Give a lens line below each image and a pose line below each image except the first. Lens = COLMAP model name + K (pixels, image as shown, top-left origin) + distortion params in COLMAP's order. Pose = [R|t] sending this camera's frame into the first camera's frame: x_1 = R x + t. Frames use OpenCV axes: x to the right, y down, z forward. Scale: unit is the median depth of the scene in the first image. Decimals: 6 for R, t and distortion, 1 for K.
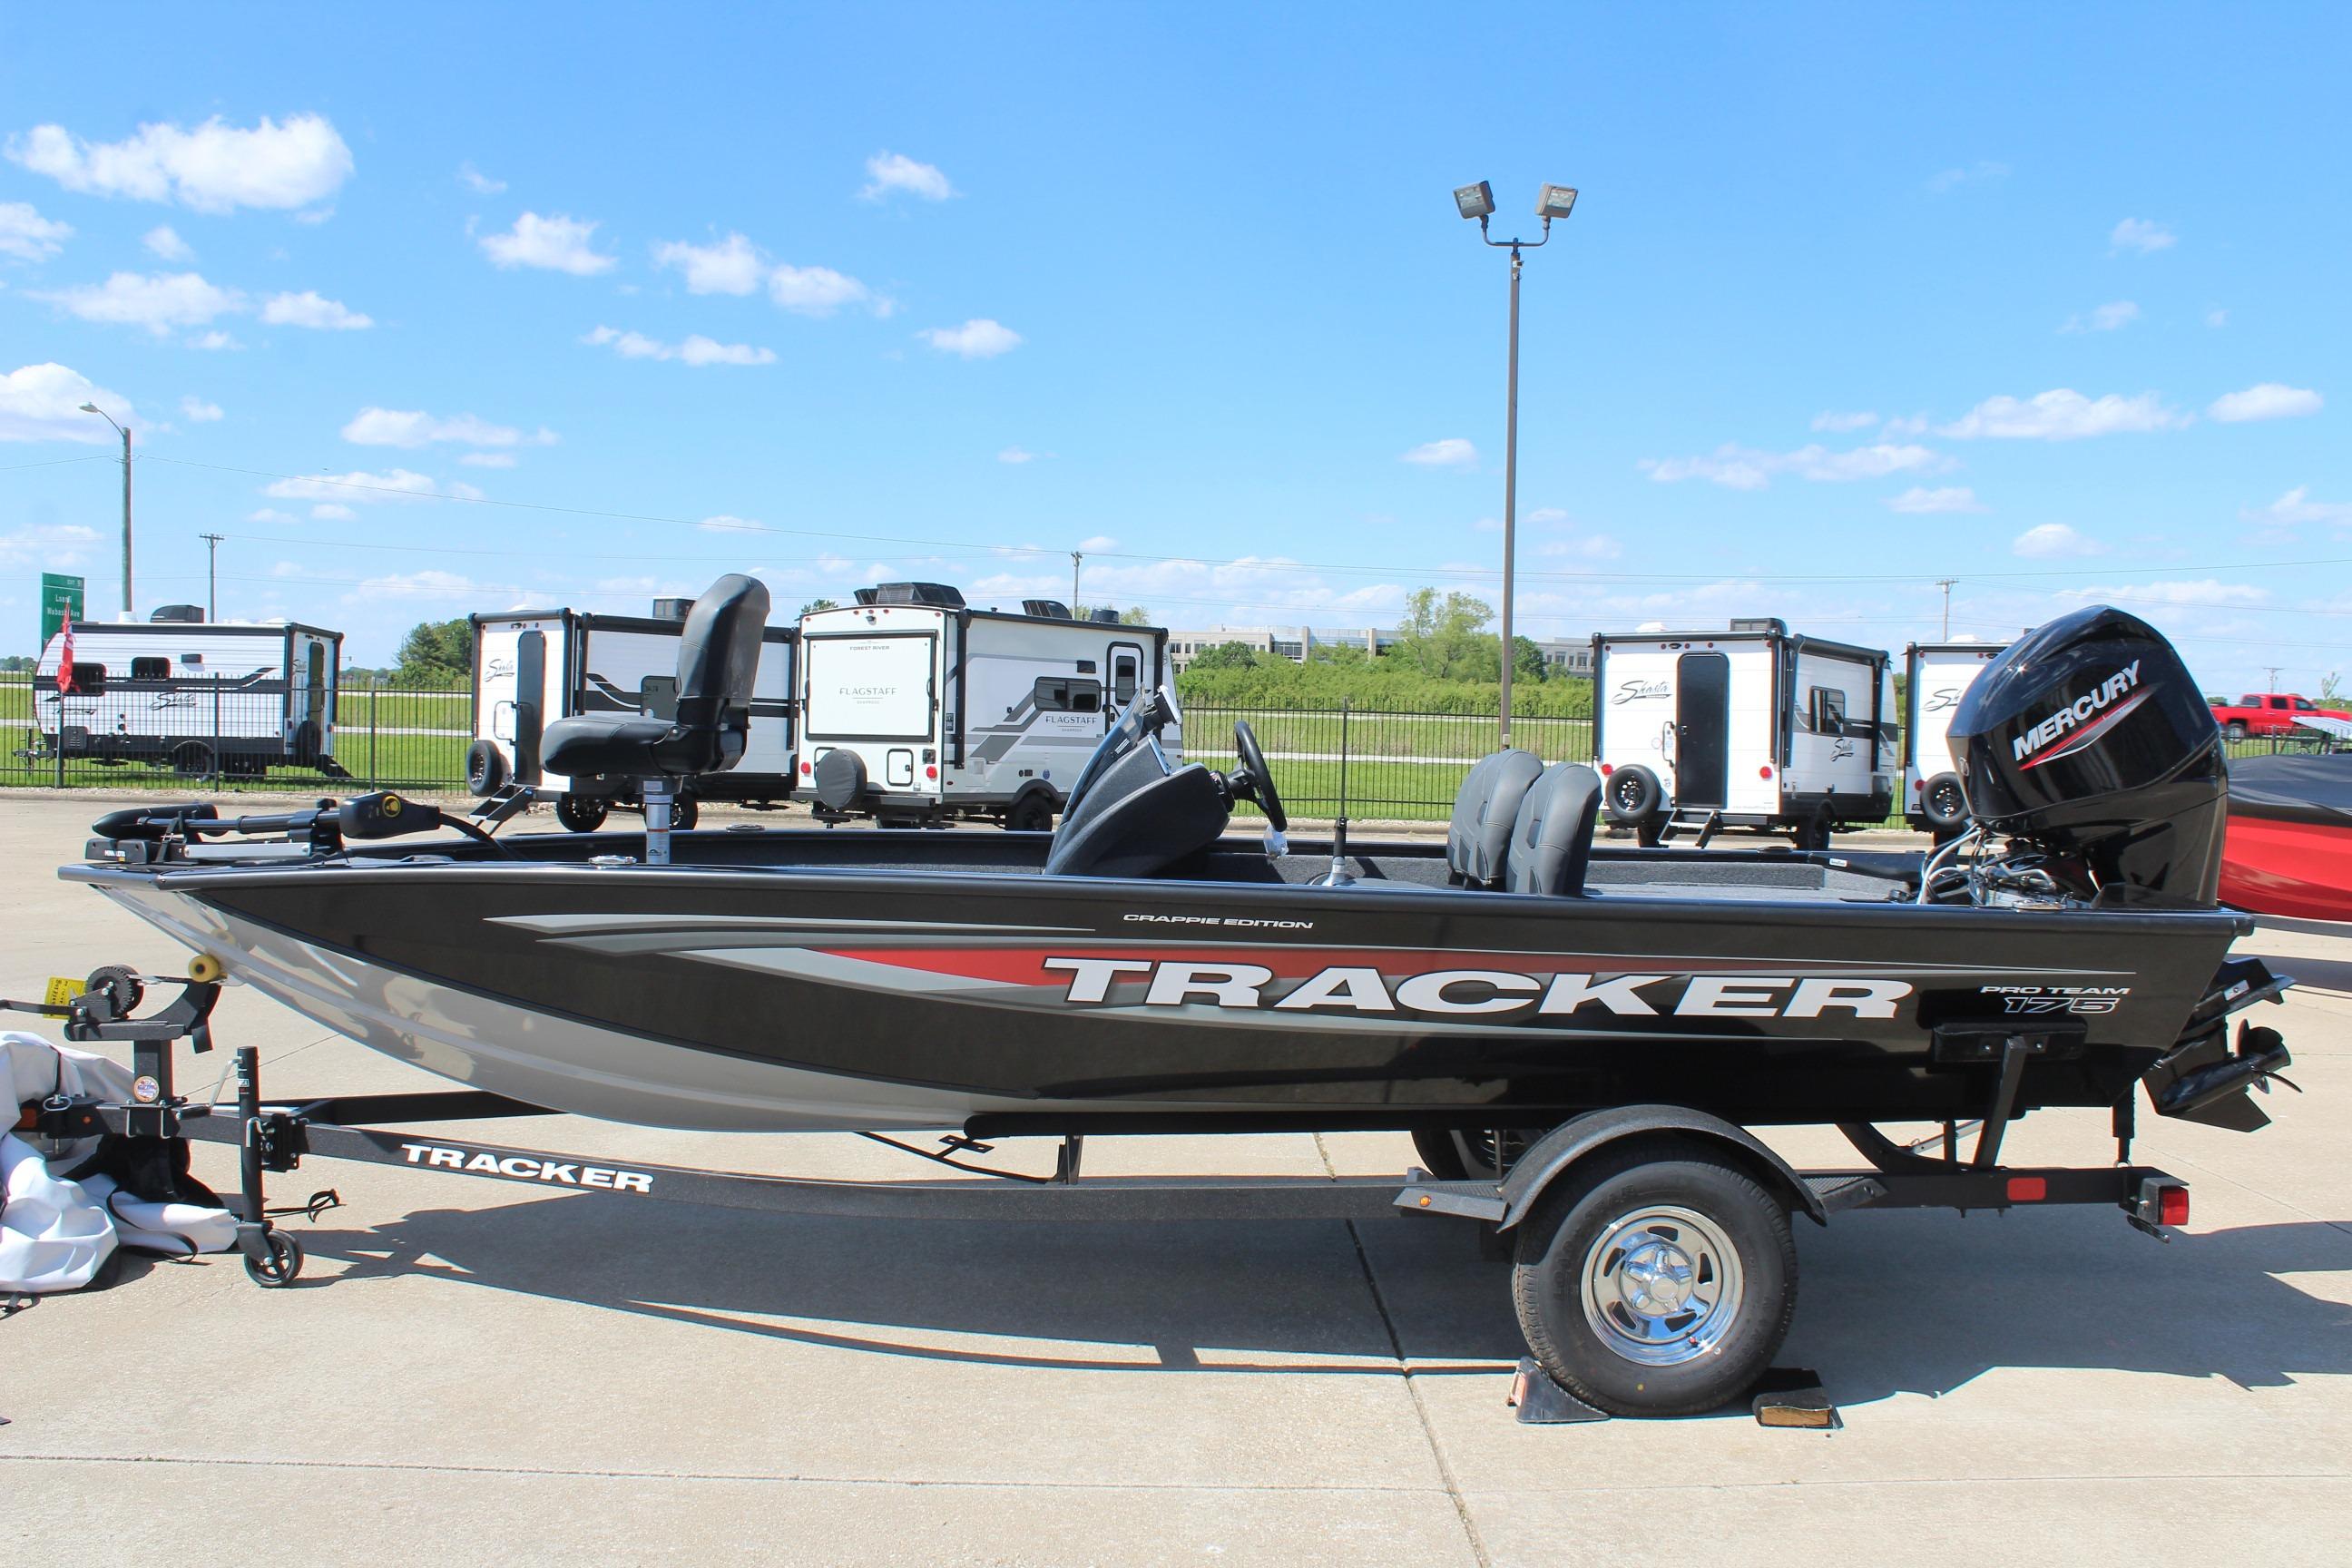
lens RADIAL K [[2004.4, 0, 1176.0], [0, 2004.4, 784.0], [0, 0, 1]] dist [-0.181367, 0.173629]
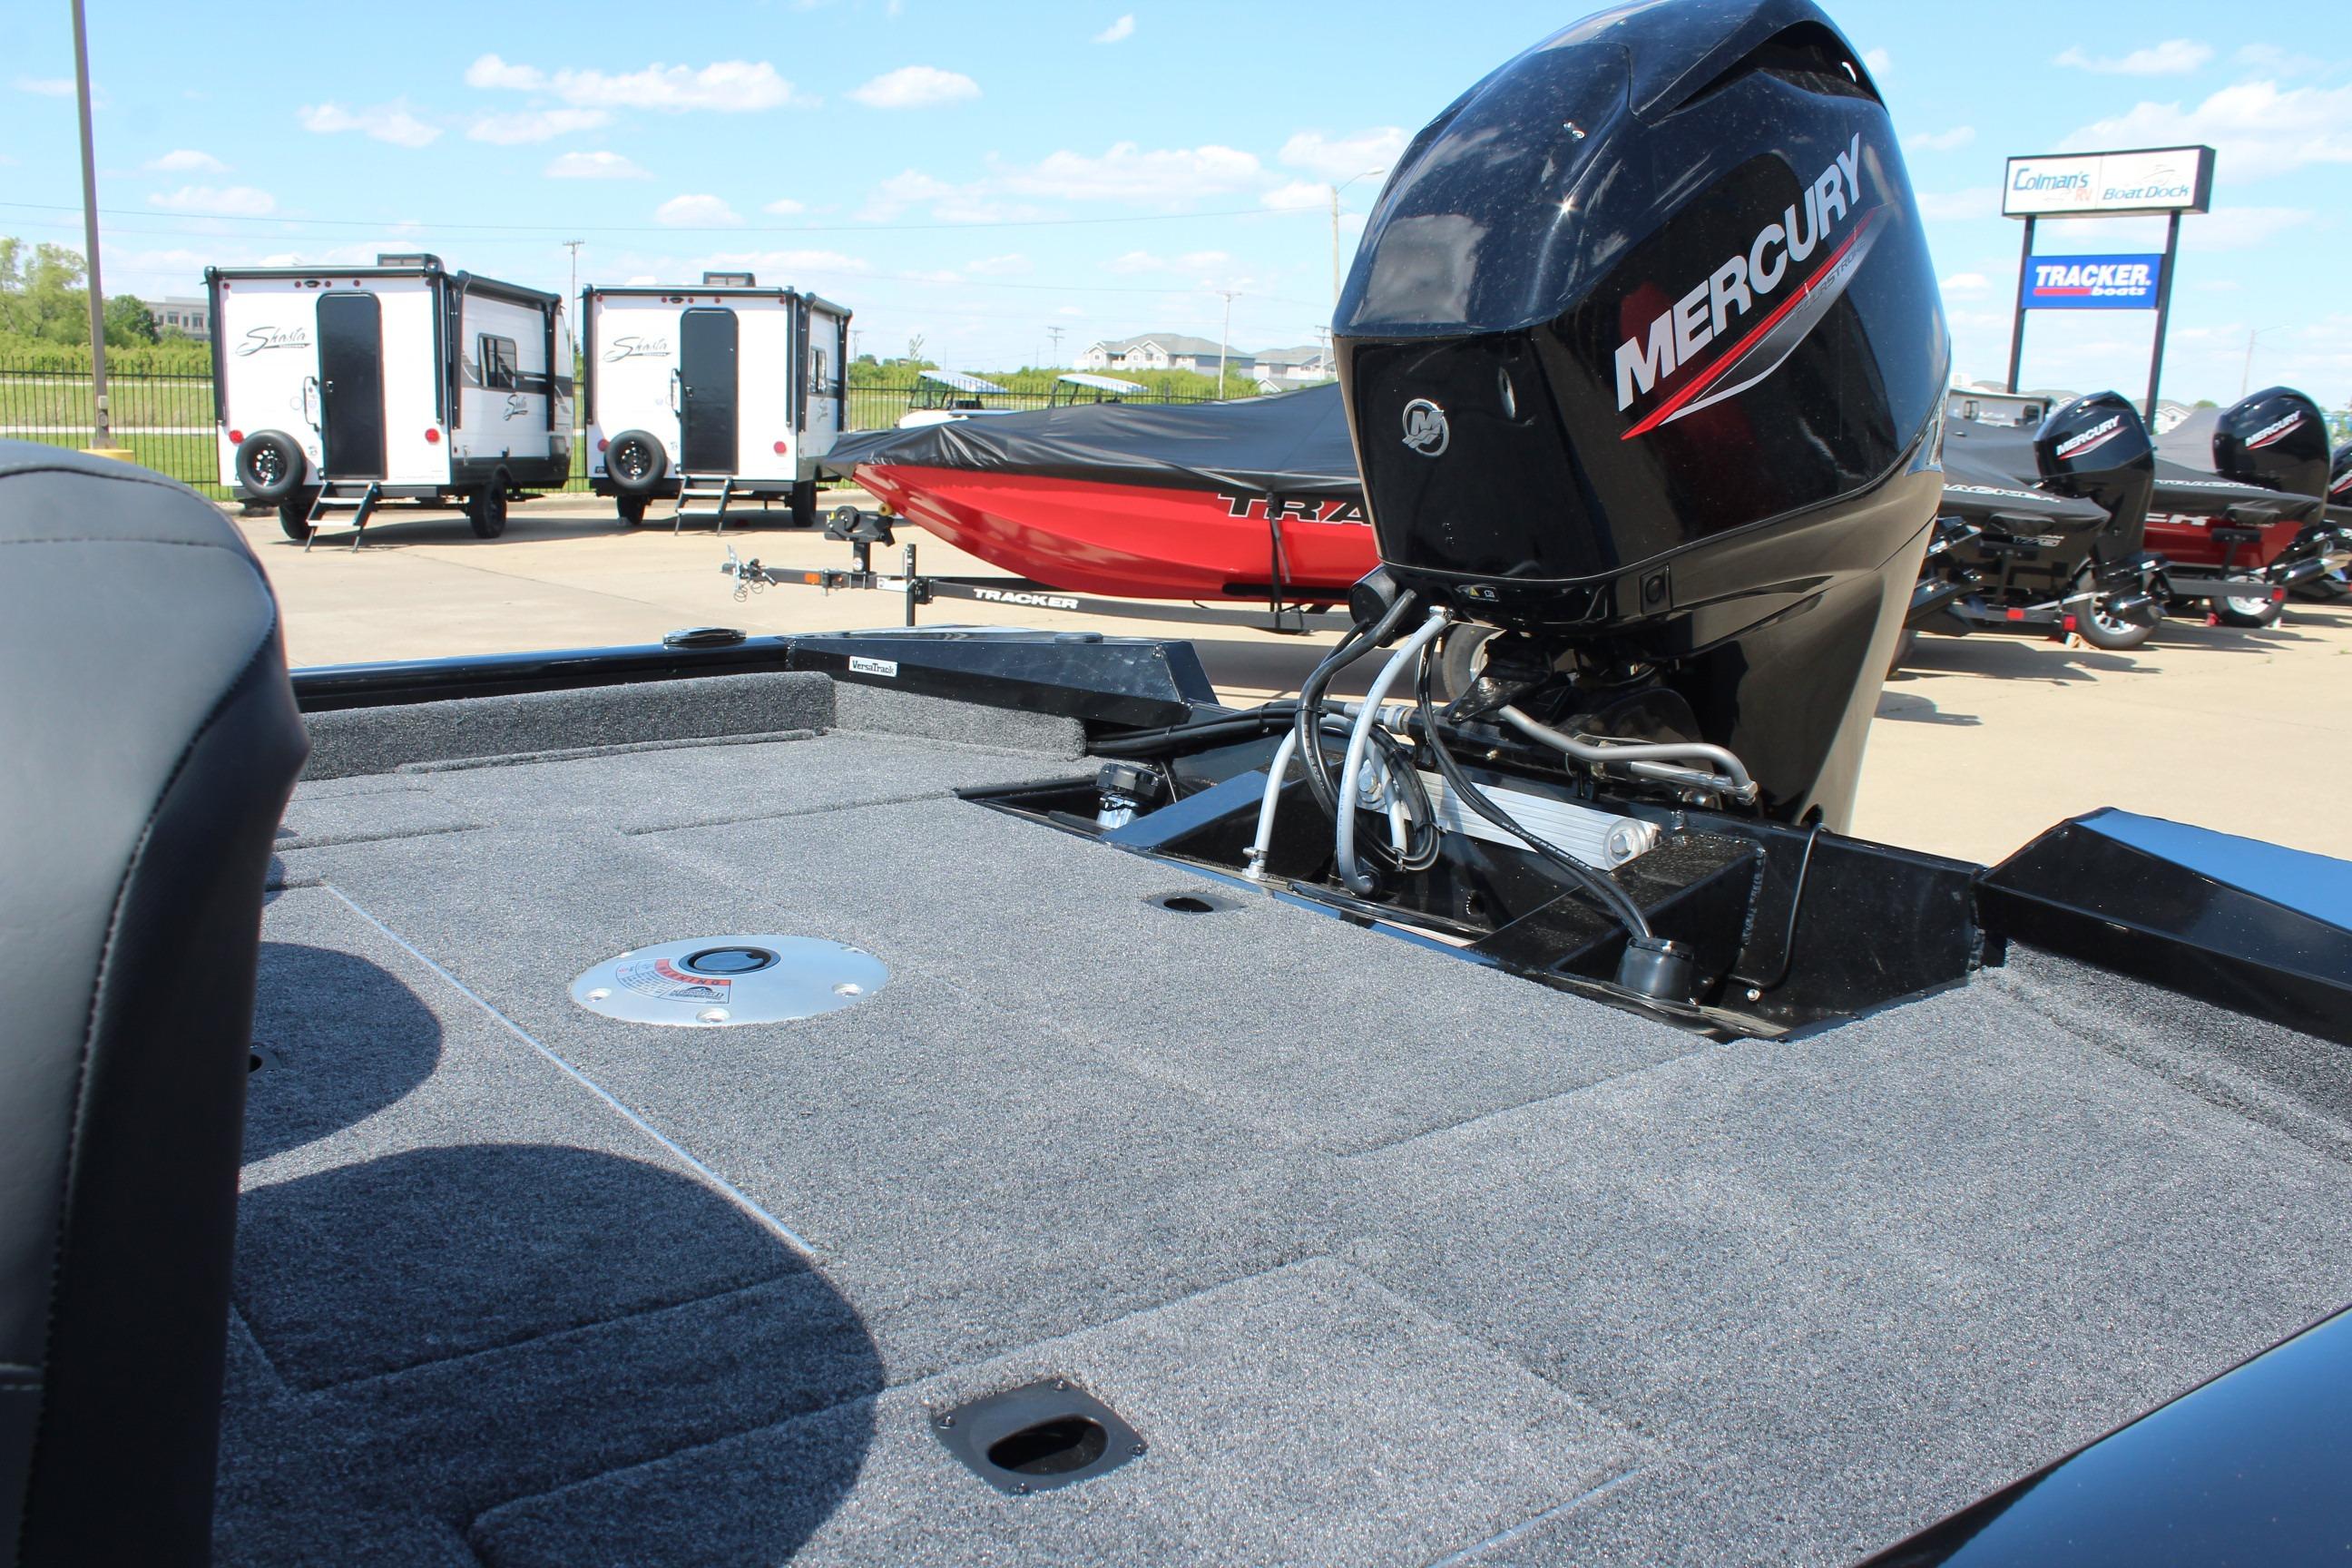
lens RADIAL K [[1950.6, 0, 1176.0], [0, 1950.6, 784.0], [0, 0, 1]] dist [-0.173293, 0.149559]
pose [[0.782628, -0.119601, 0.610892, 0.030708], [0.010070, 0.983673, 0.179683, -0.001680], [-0.622409, -0.134473, 0.771054, 0.144534]]
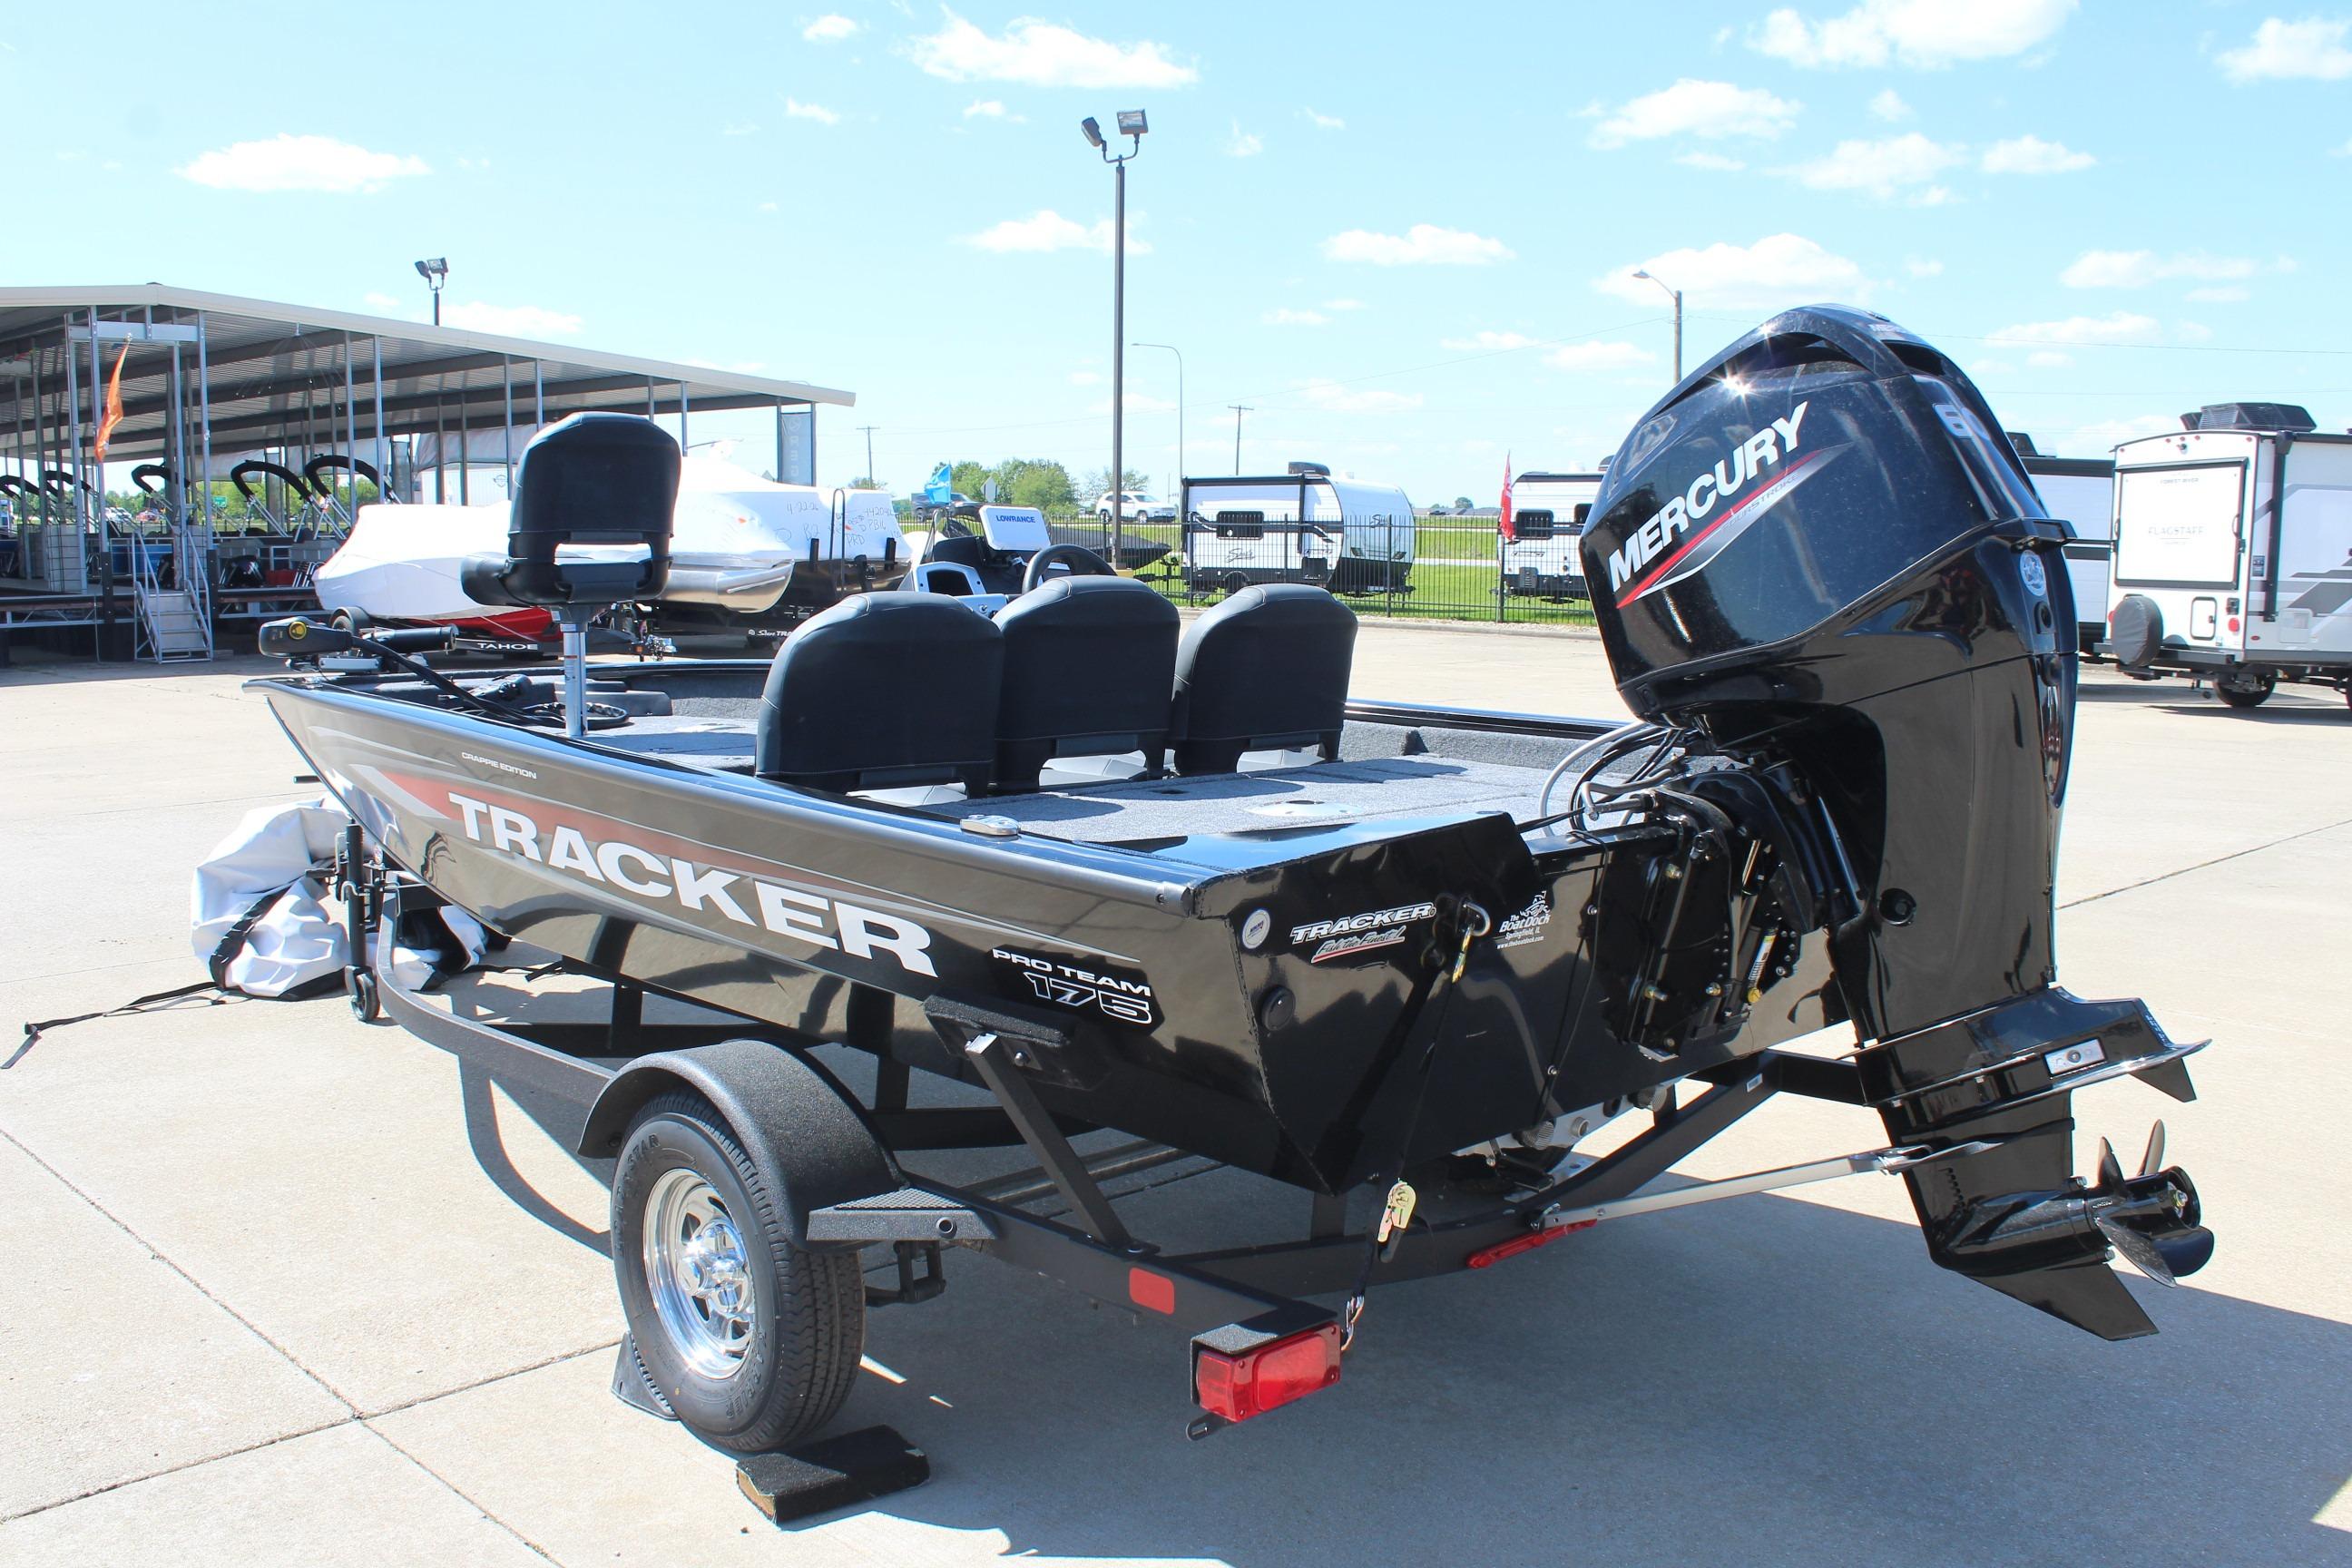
lens RADIAL K [[2004.4, 0, 1176.0], [0, 2004.4, 784.0], [0, 0, 1]] dist [-0.181367, 0.173629]
pose [[0.708960, 0.068224, -0.701941, 0.138361], [-0.013385, 0.996432, 0.083328, -0.000477], [0.705121, -0.049681, 0.707344, 0.090391]]
